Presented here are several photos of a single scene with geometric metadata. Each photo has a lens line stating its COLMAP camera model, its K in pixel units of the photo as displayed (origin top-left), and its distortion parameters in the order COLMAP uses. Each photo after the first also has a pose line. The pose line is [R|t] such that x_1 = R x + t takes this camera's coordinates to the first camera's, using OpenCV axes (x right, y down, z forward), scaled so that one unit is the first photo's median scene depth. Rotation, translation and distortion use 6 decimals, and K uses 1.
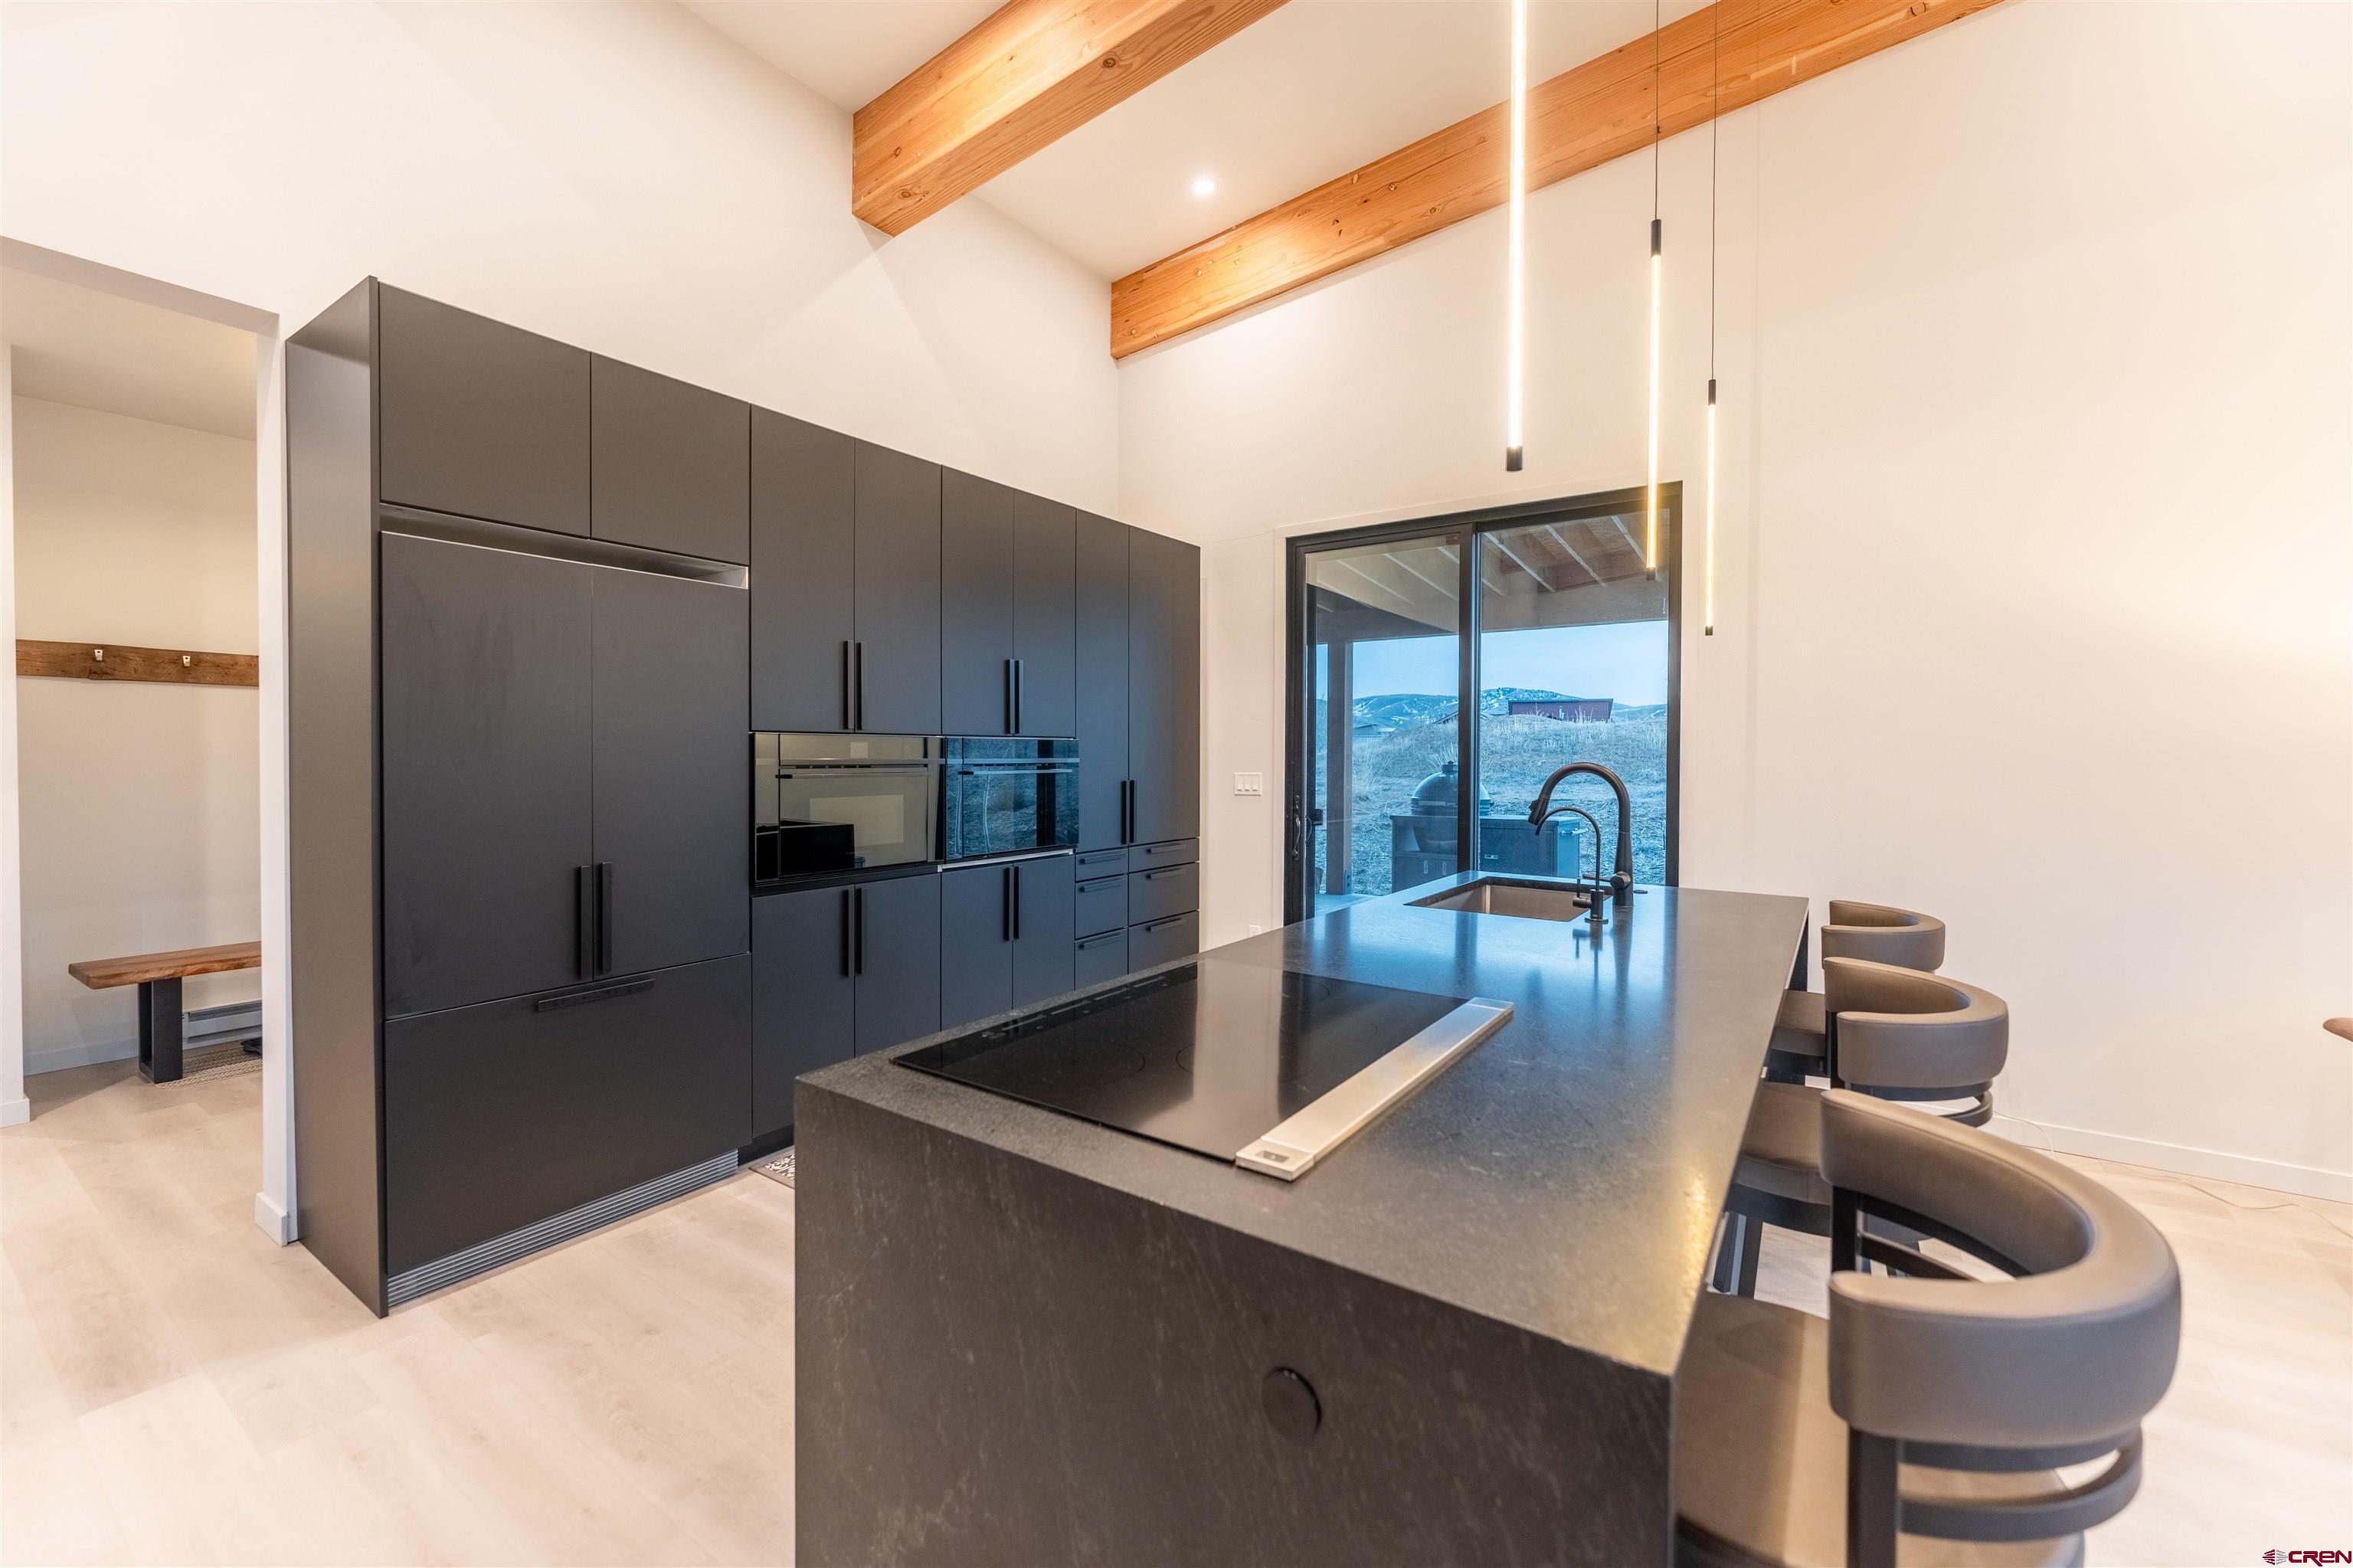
lens RADIAL K [[953.6, 0, 1168.6], [0, 953.6, 775.2], [0, 0, 1]] dist [-0.013774, 0.000188]
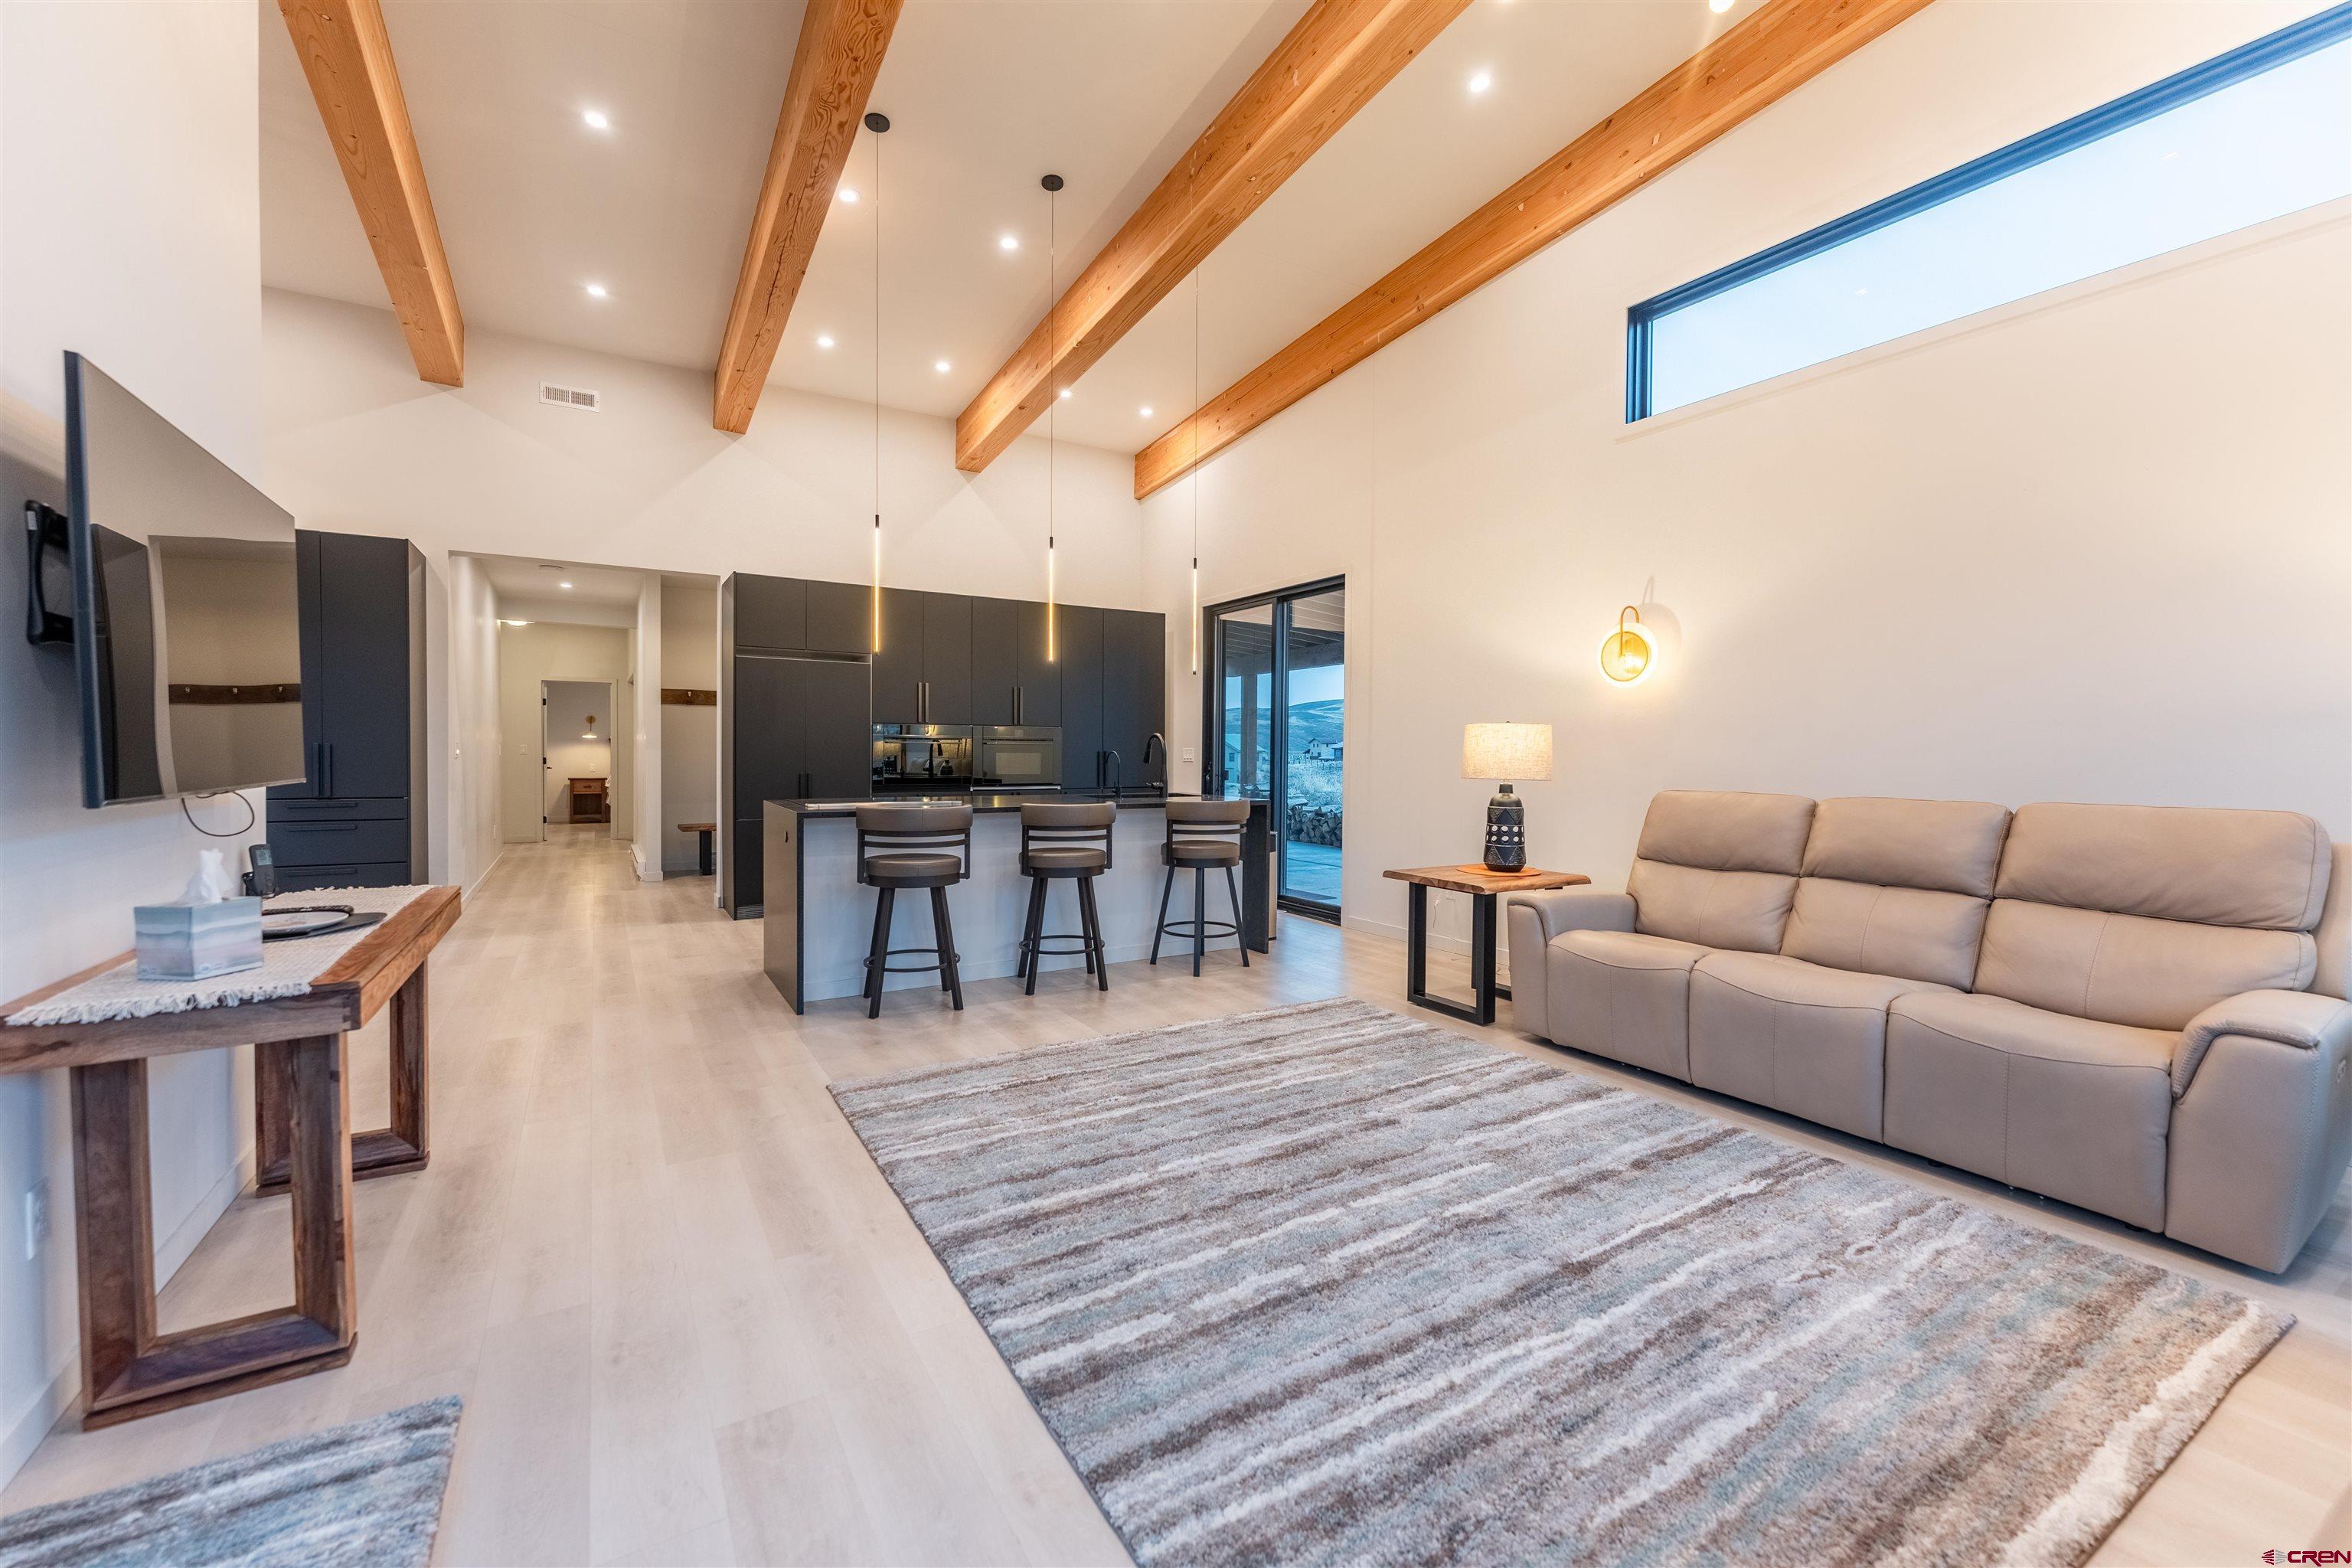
lens RADIAL K [[953.1, 0, 1168.1], [0, 953.1, 775.2], [0, 0, 1]] dist [-0.013774, 0.000188]
pose [[0.910031, 0.024058, -0.413842, 0.836792], [-0.024520, 0.999691, 0.004195, 0.042962], [0.413815, 0.006330, 0.910339, -0.592587]]
